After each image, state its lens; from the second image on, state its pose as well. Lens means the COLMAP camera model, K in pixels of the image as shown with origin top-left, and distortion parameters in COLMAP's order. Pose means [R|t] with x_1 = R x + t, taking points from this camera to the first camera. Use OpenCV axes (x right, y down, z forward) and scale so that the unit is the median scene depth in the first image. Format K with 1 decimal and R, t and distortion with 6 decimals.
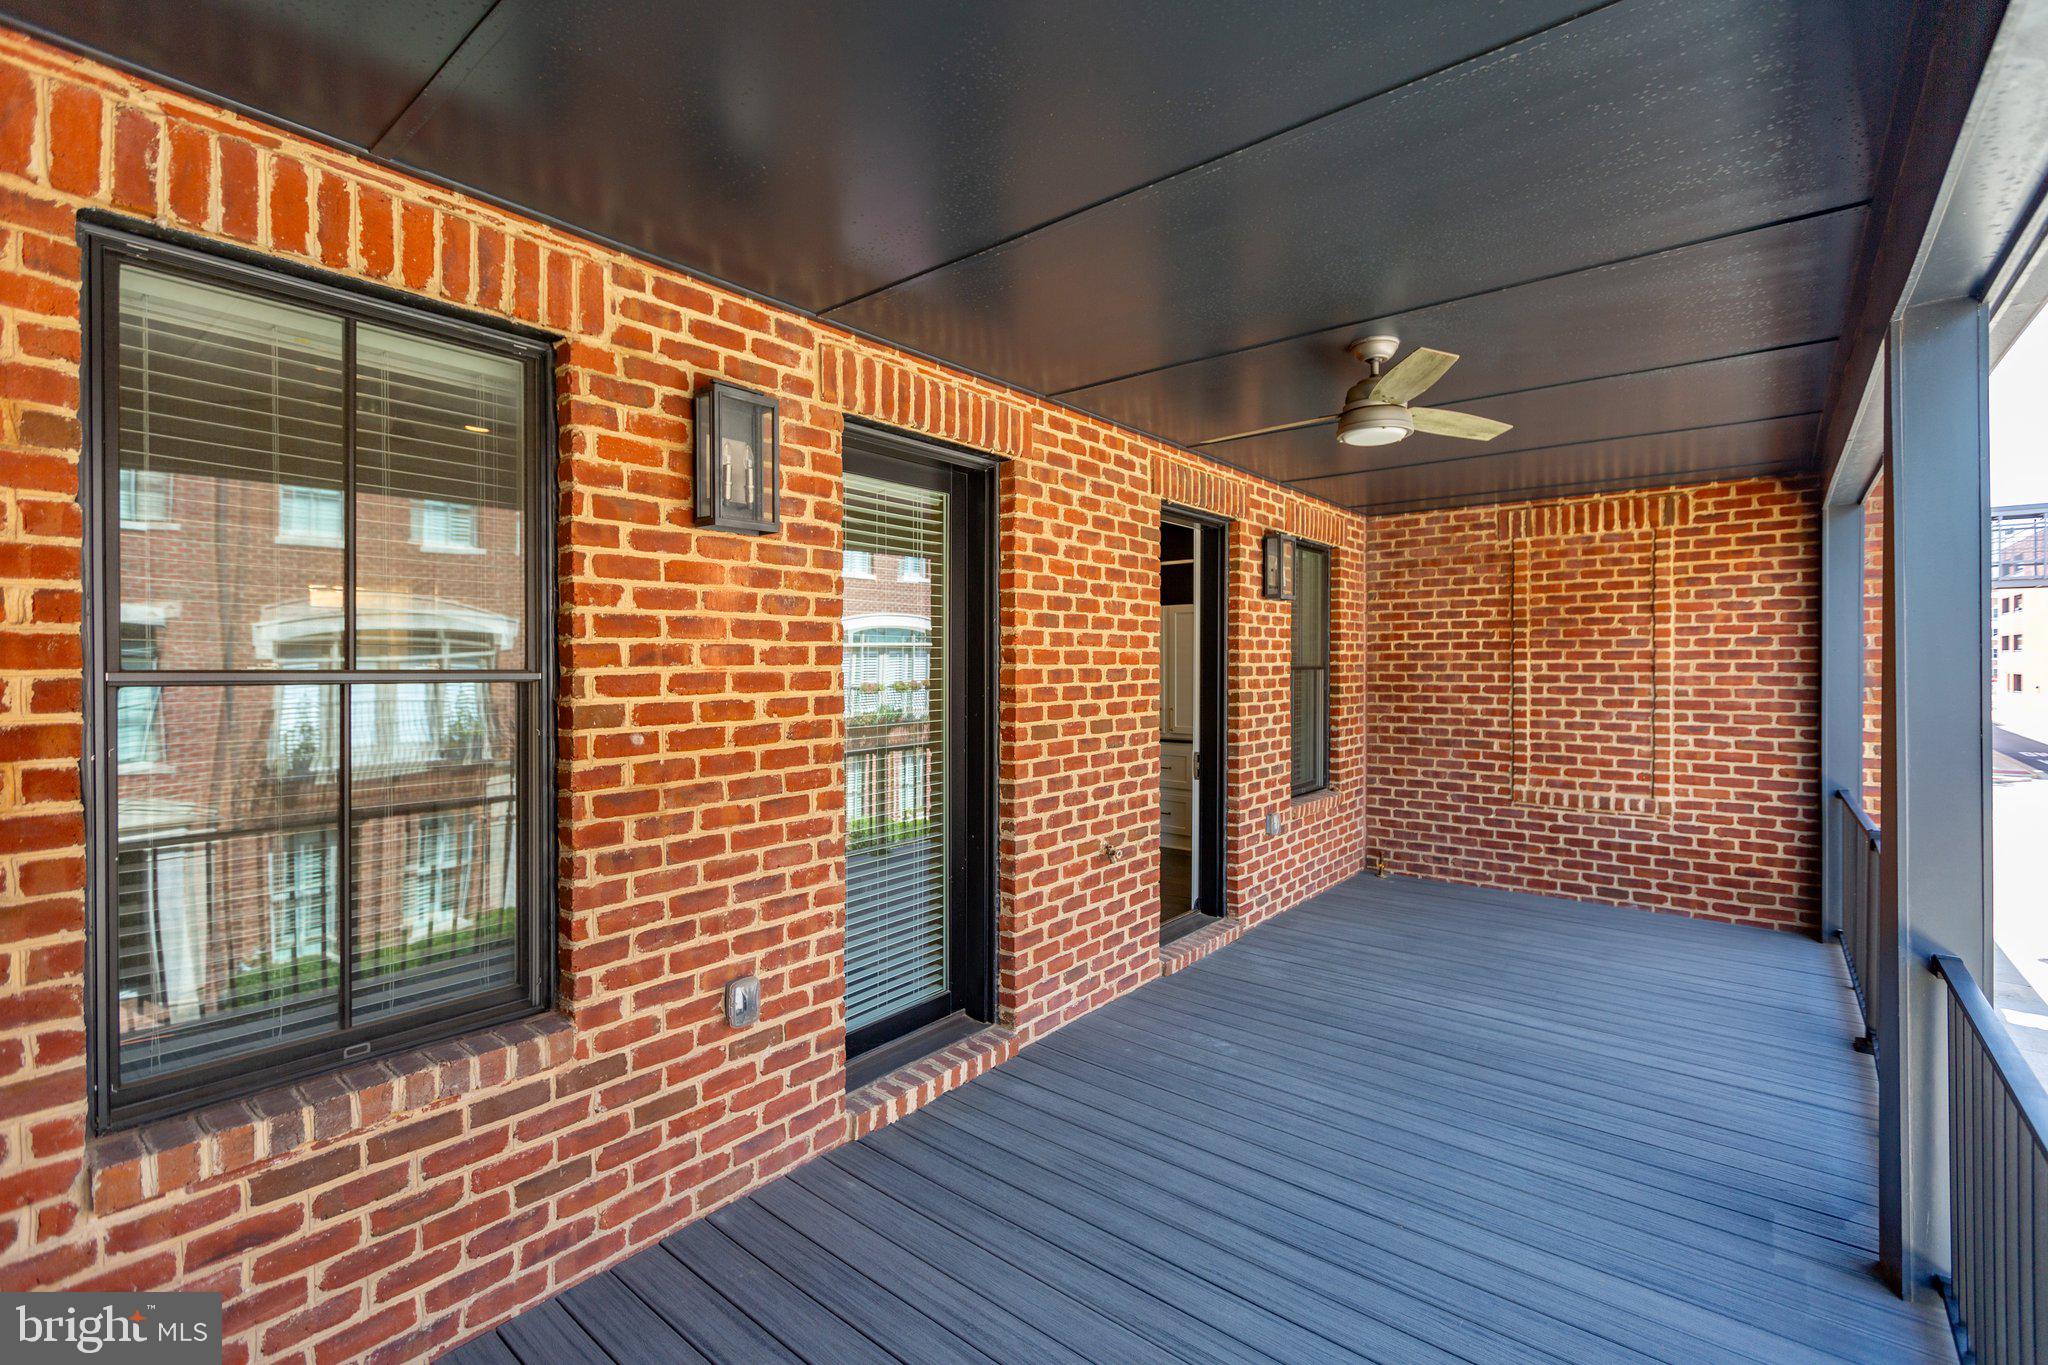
lens RADIAL K [[914.4, 0, 1028.6], [0, 914.4, 673.6], [0, 0, 1]] dist [0.004131, -0.001443]
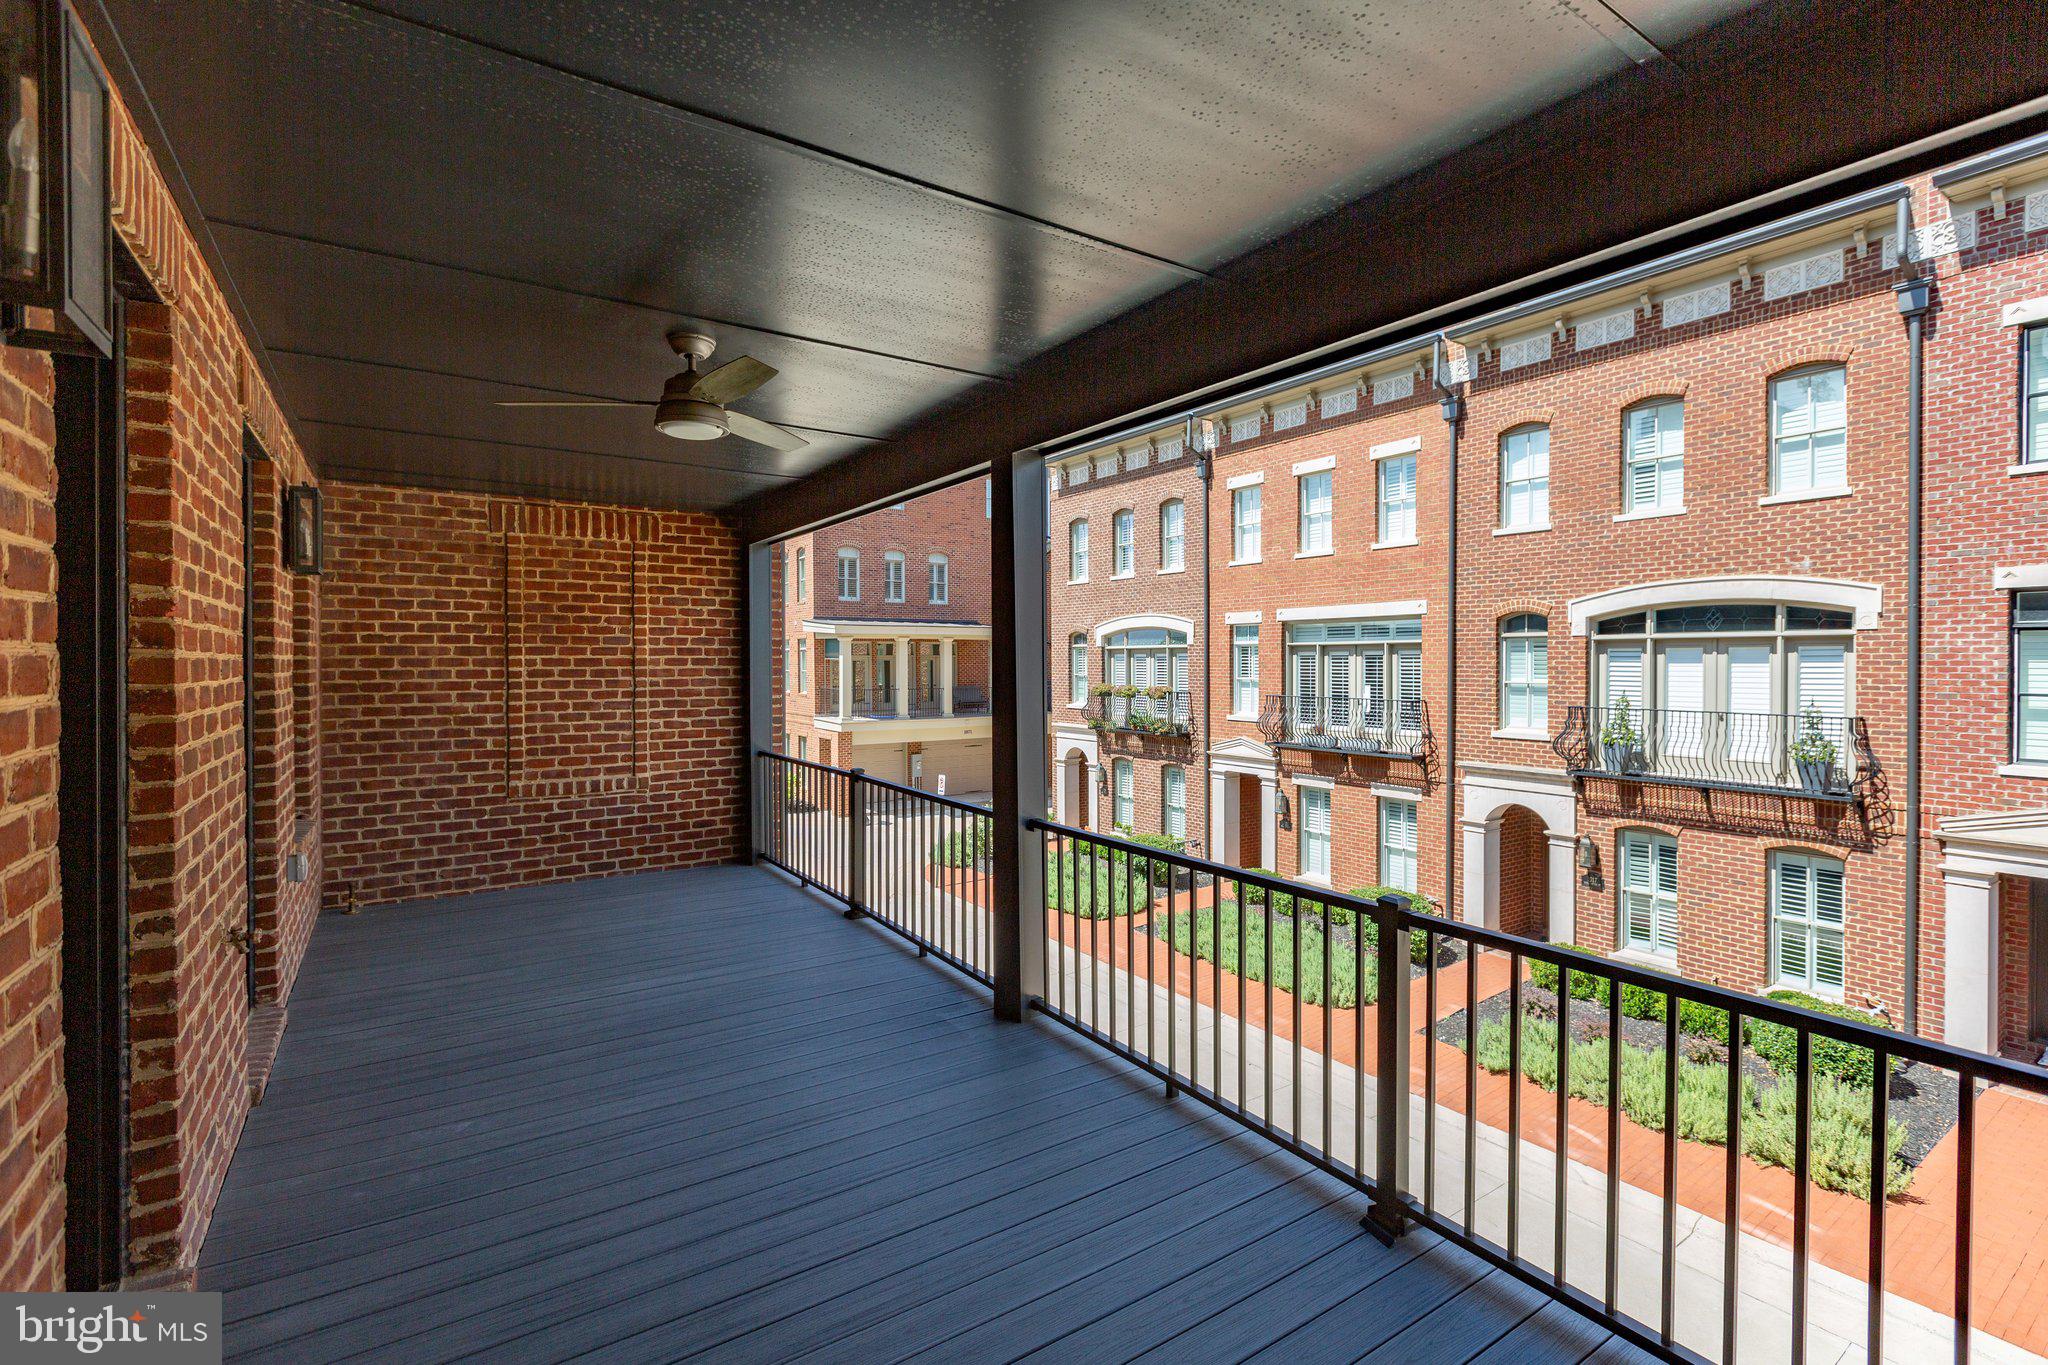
lens RADIAL K [[914.4, 0, 1027.2], [0, 914.4, 670.6], [0, 0, 1]] dist [0.004131, -0.001443]
pose [[0.295593, -0.007935, 0.955281, -0.262520], [0.012530, 0.999912, 0.004429, 0.004985], [-0.955232, 0.010660, 0.295666, 0.182019]]
